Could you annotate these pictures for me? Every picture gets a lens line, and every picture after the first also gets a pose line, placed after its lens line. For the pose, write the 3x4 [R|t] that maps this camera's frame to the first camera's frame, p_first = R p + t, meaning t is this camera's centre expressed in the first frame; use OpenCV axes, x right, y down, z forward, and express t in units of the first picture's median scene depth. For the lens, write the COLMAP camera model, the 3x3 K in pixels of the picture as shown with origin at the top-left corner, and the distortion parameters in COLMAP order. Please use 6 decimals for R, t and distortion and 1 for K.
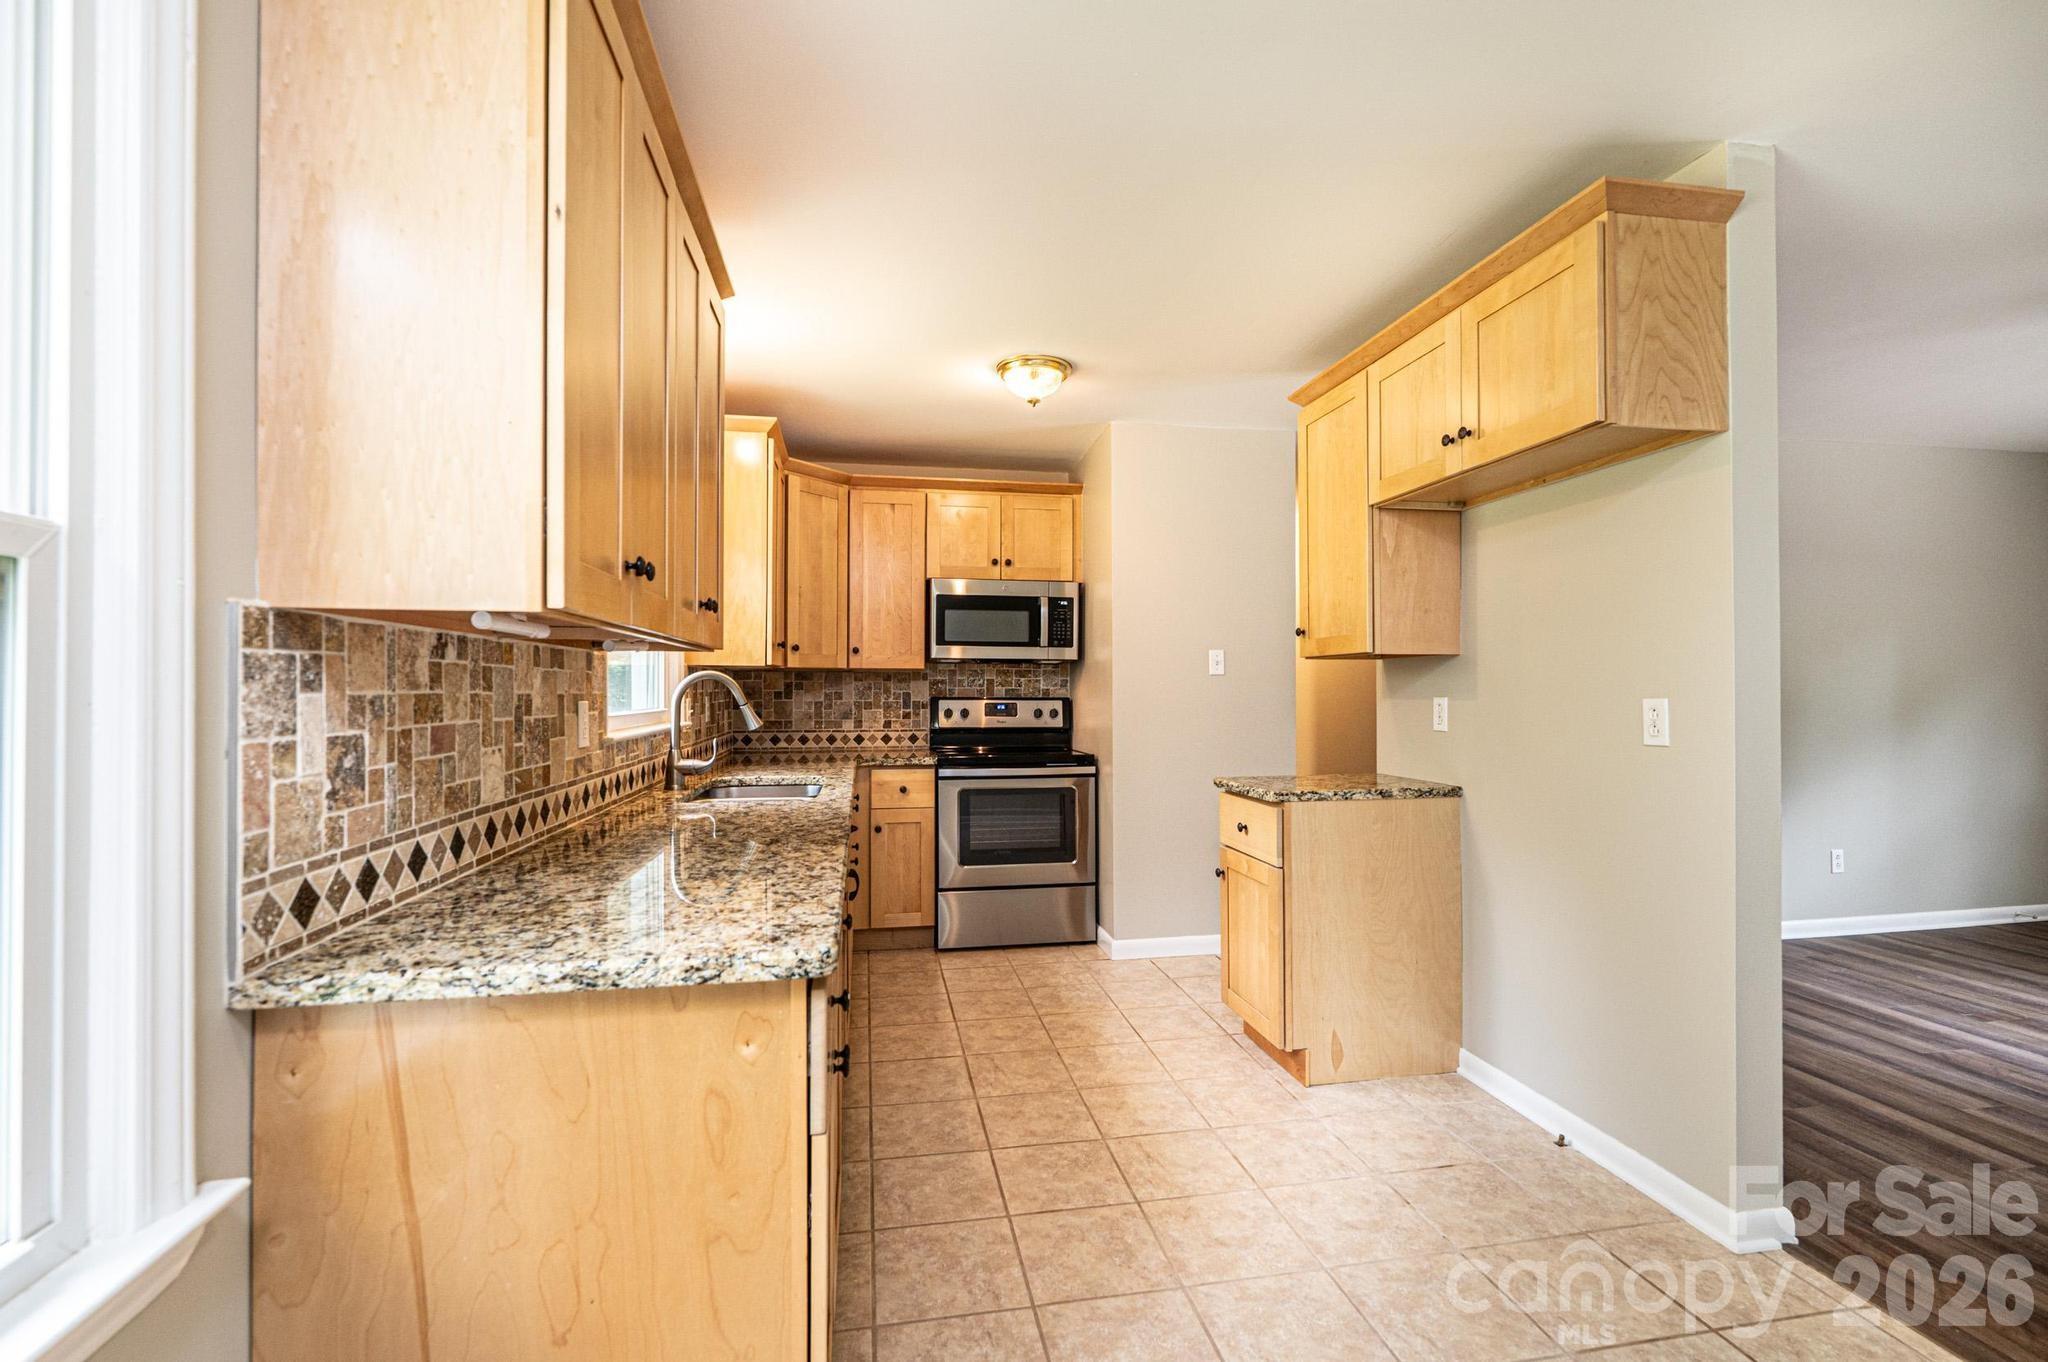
lens RADIAL K [[900.0, 0, 1027.4], [0, 900.0, 682.2], [0, 0, 1]] dist [-0.003385, 0.000466]
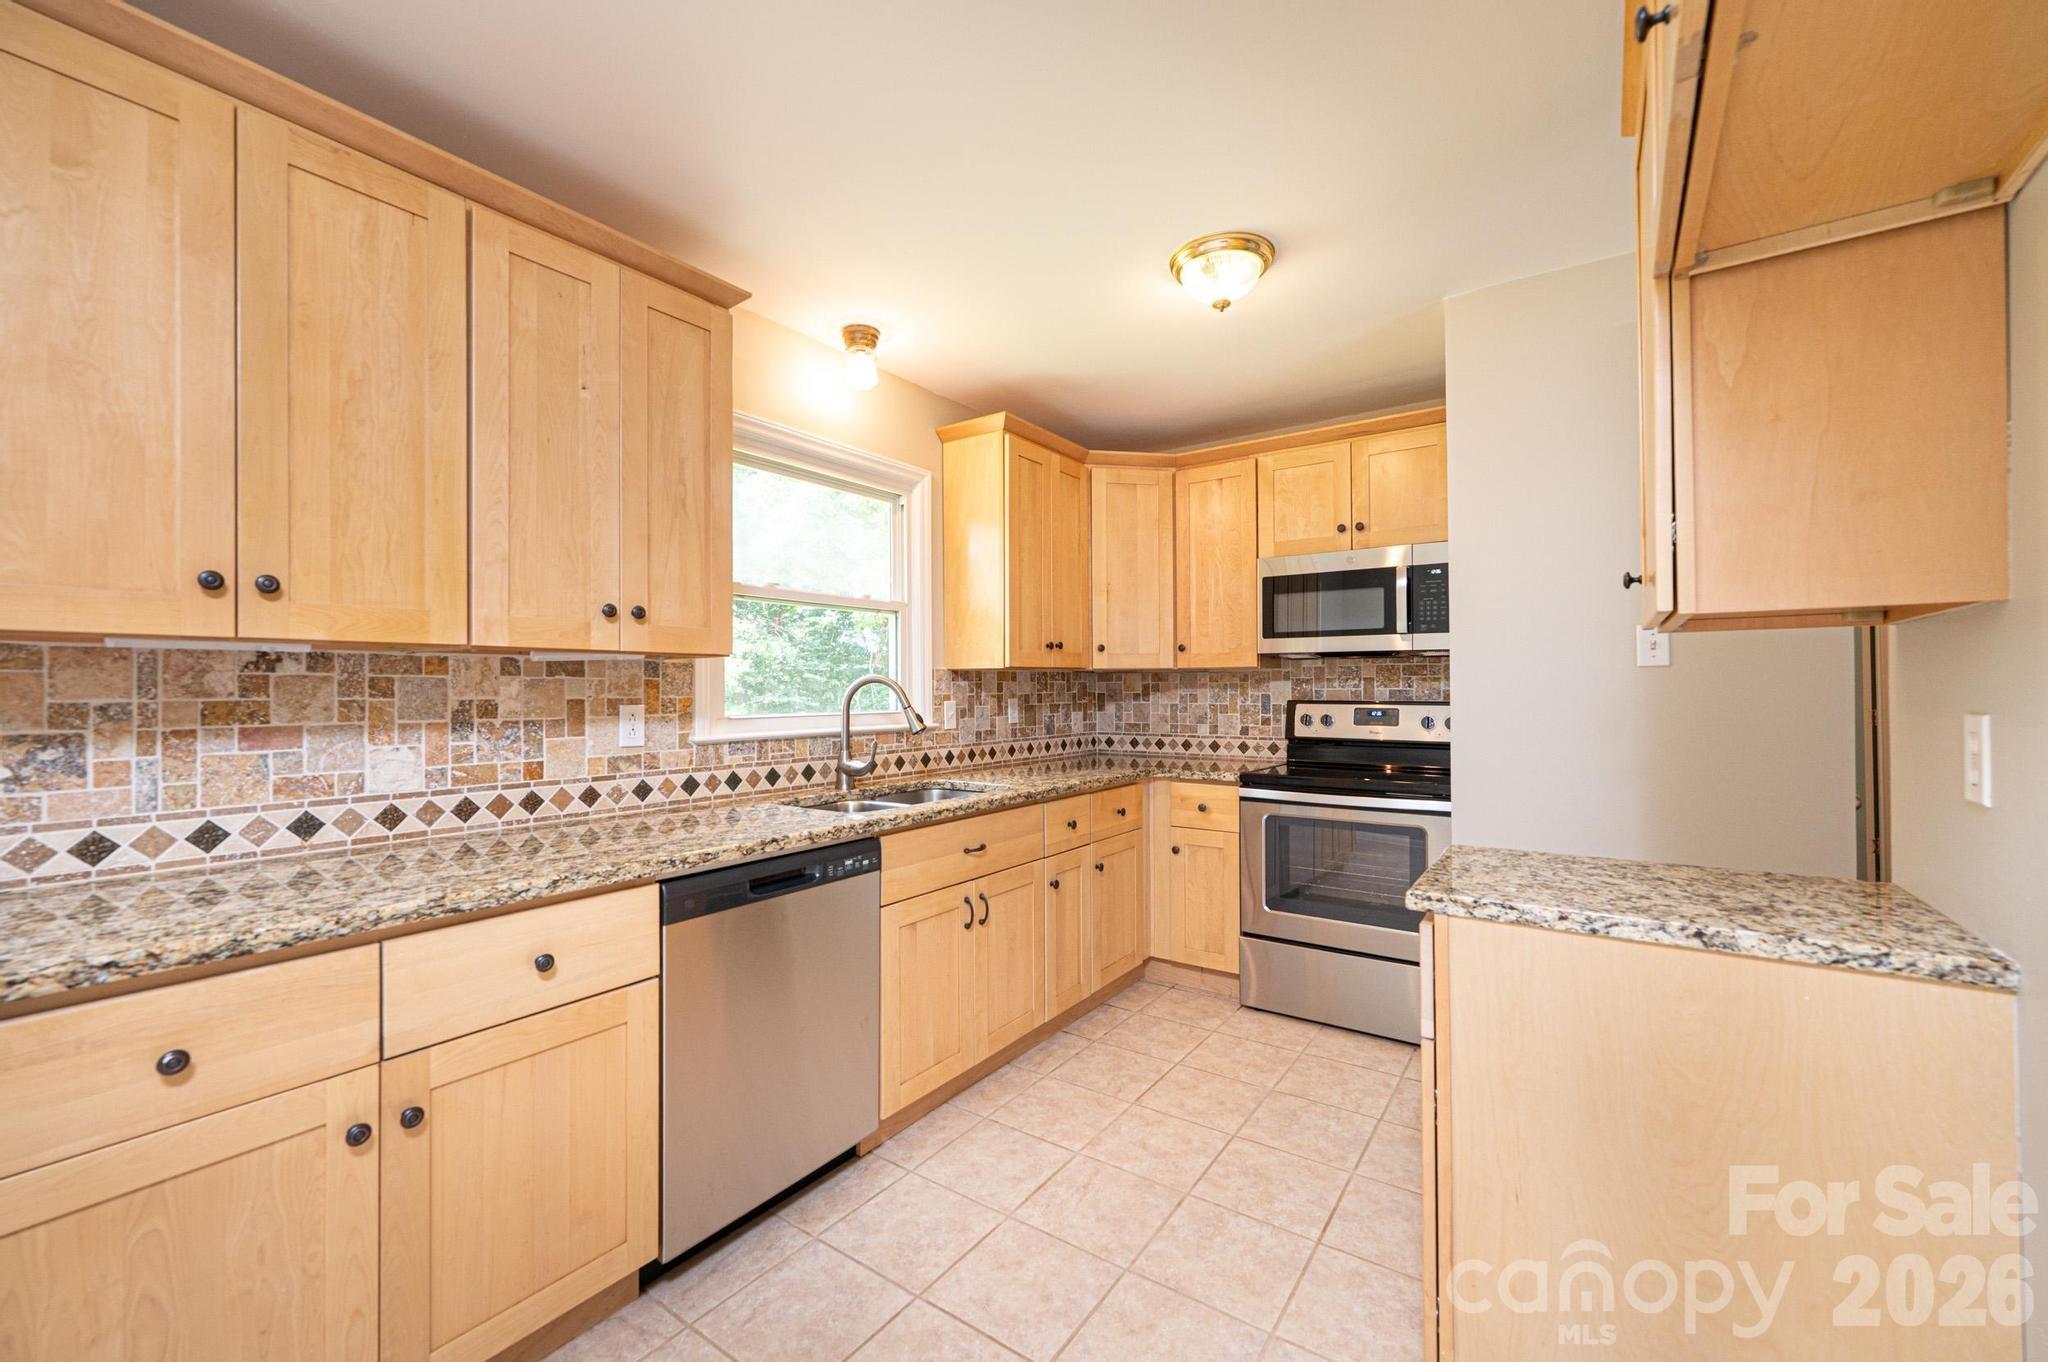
lens RADIAL K [[812.1, 0, 1026.3], [0, 812.1, 683.8], [0, 0, 1]] dist [0.001647, 0.000002]
pose [[0.701707, -0.007610, -0.712425, 0.298066], [0.009240, 0.999956, -0.001581, 0.000333], [0.712406, -0.005474, 0.701746, 0.333843]]
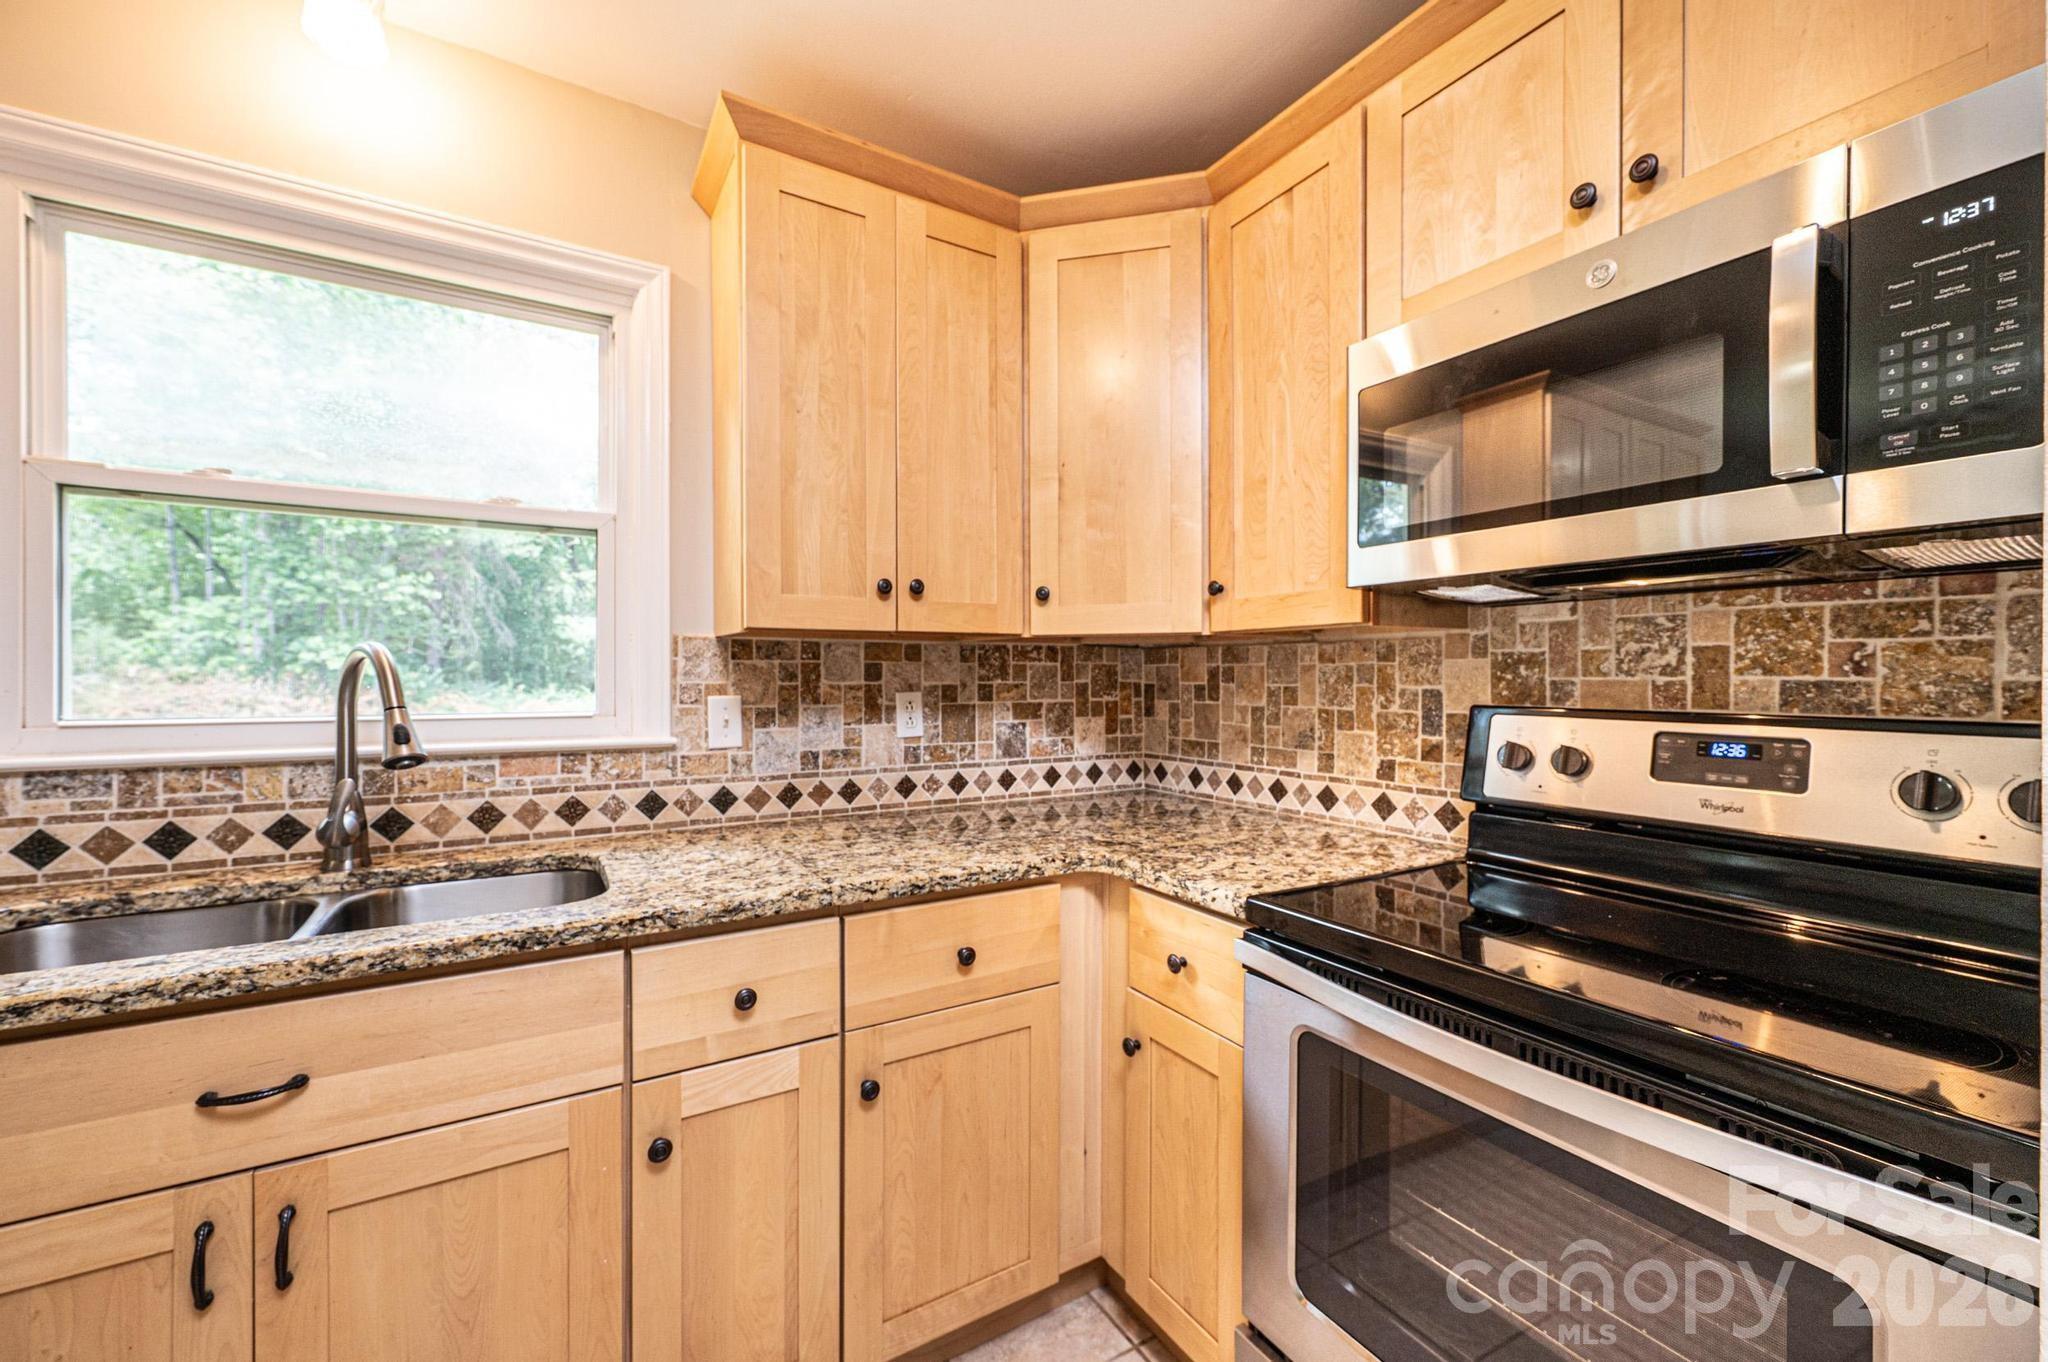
lens RADIAL K [[812.1, 0, 1024.8], [0, 812.1, 681.2], [0, 0, 1]] dist [0.001647, 0.000002]
pose [[0.357604, 0.003797, -0.933865, 0.138411], [0.004083, 0.999976, 0.005630, 0.005759], [0.933864, -0.005826, 0.357580, 0.828767]]
